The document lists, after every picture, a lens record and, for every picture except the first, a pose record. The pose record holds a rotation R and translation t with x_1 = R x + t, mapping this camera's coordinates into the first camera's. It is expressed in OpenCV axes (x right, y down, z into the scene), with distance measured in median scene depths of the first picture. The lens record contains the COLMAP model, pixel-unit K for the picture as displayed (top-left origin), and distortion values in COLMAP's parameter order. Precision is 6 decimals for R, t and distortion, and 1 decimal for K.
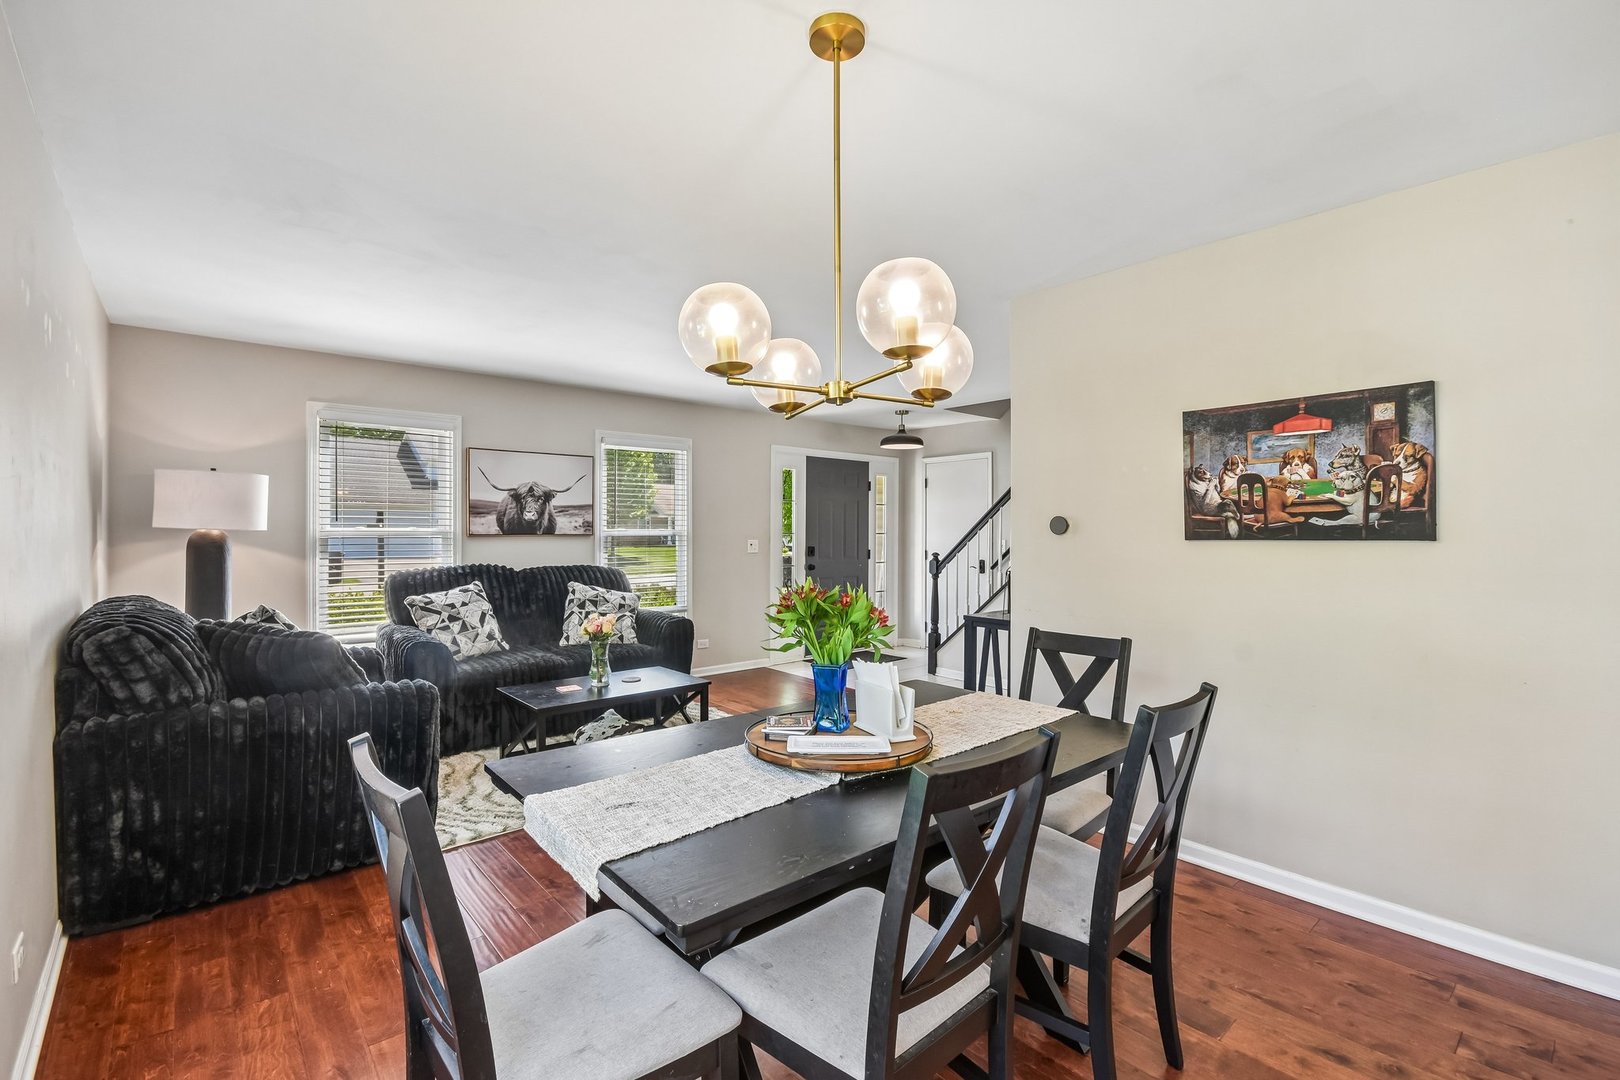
lens RADIAL K [[711.1, 0, 803.8], [0, 711.1, 546.9], [0, 0, 1]] dist [0.016366, -0.013151]
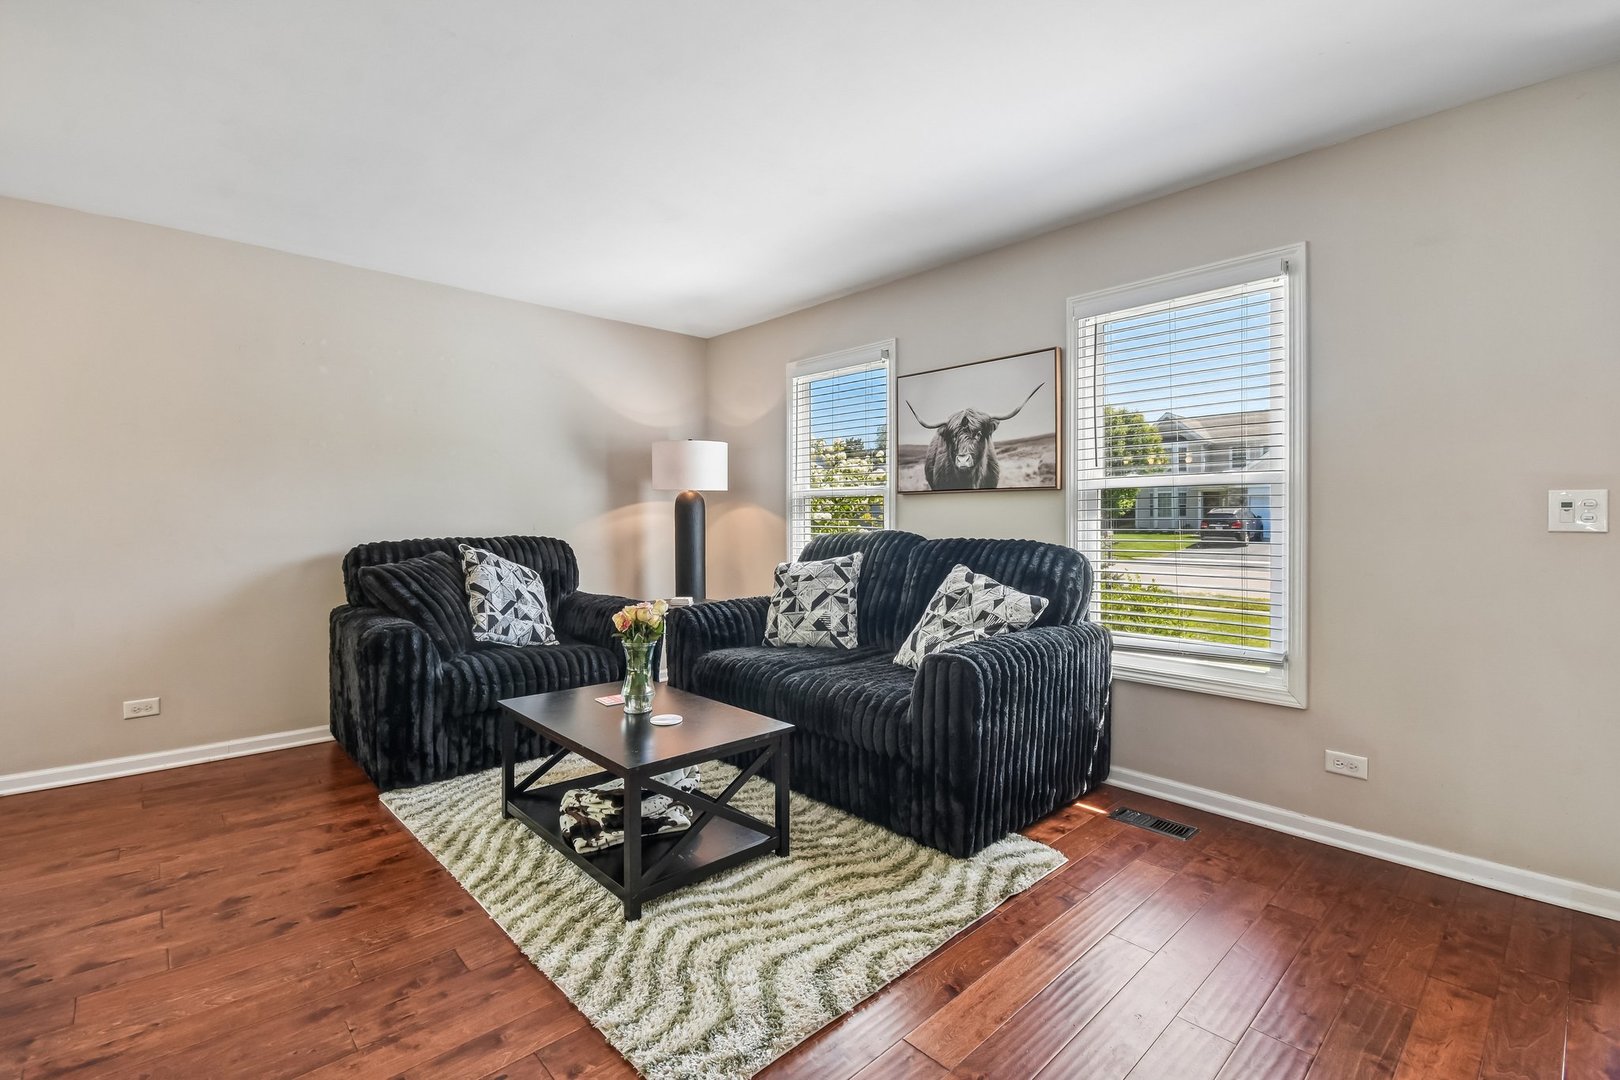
lens RADIAL K [[714.1, 0, 817.1], [0, 714.1, 532.9], [0, 0, 1]] dist [-0.002823, 0.000078]
pose [[0.043948, 0.021832, -0.998795, 0.319138], [-0.021165, 0.999557, 0.020917, 0.013317], [0.998810, 0.020221, 0.044390, 0.984849]]
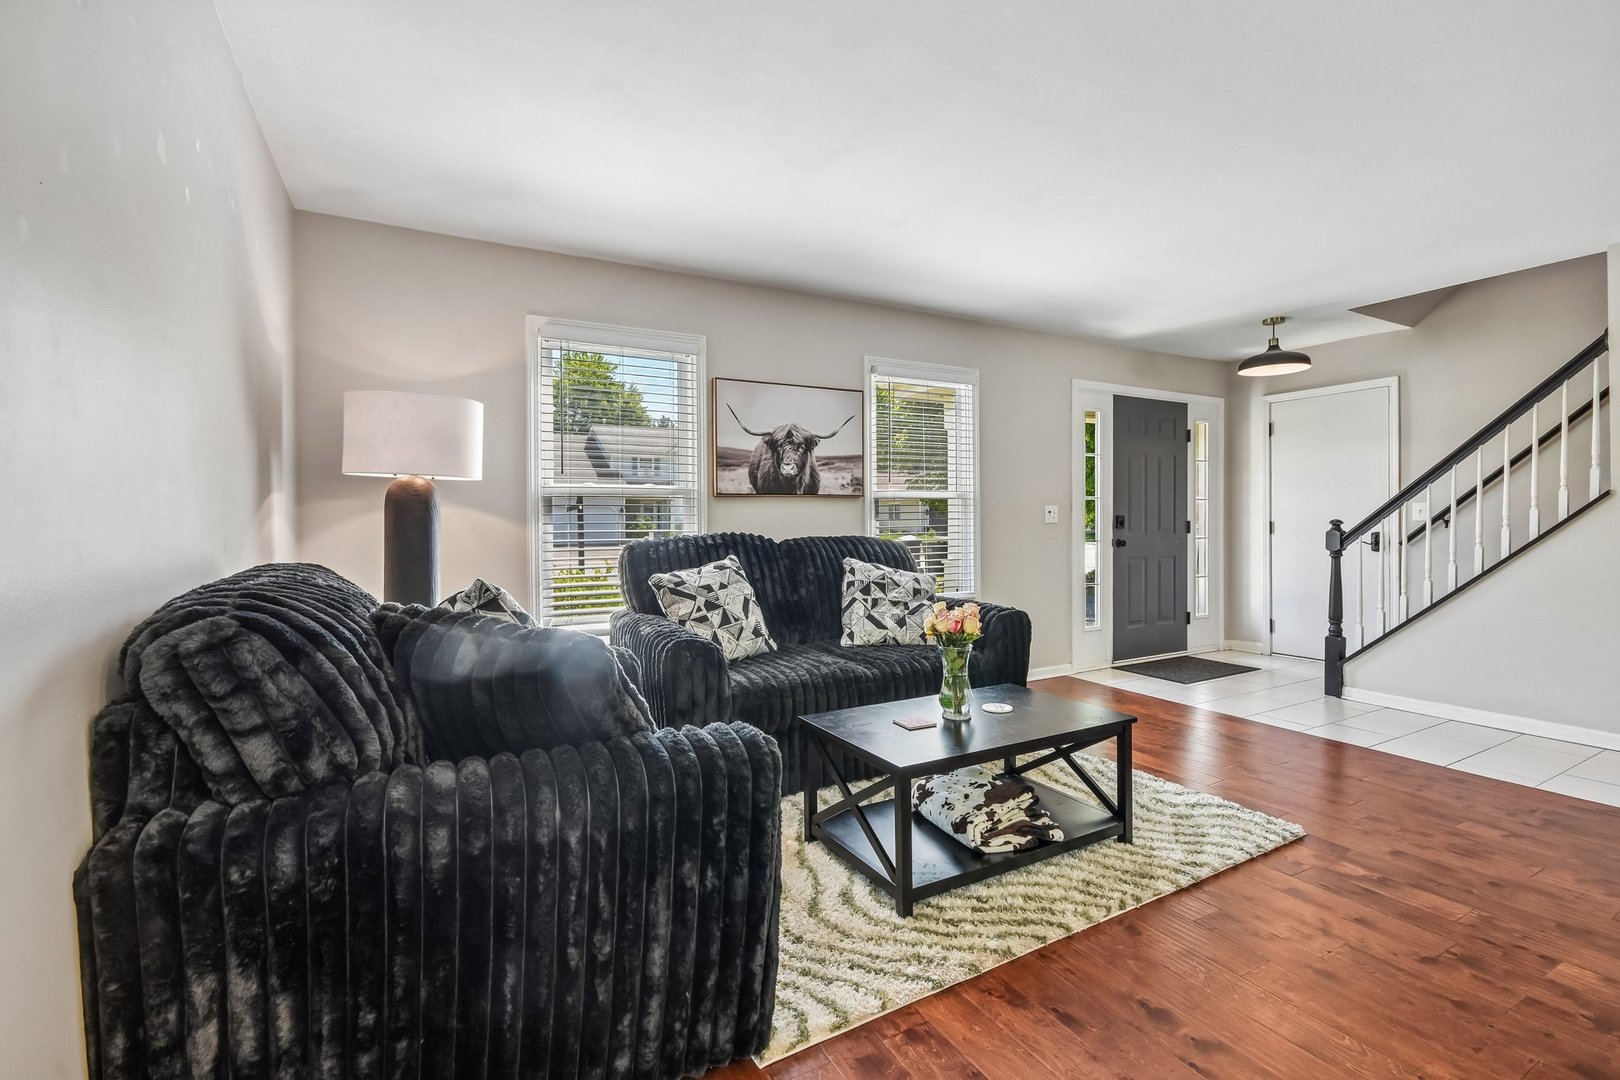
lens RADIAL K [[721.8, 0, 810.0], [0, 721.8, 540.0], [0, 0, 1]] dist [-0.004126, -0.000553]
pose [[0.977643, -0.003675, -0.210240, -0.239300], [0.005004, 0.999971, 0.005791, 0.030424], [0.210212, -0.006714, 0.977633, 0.311690]]
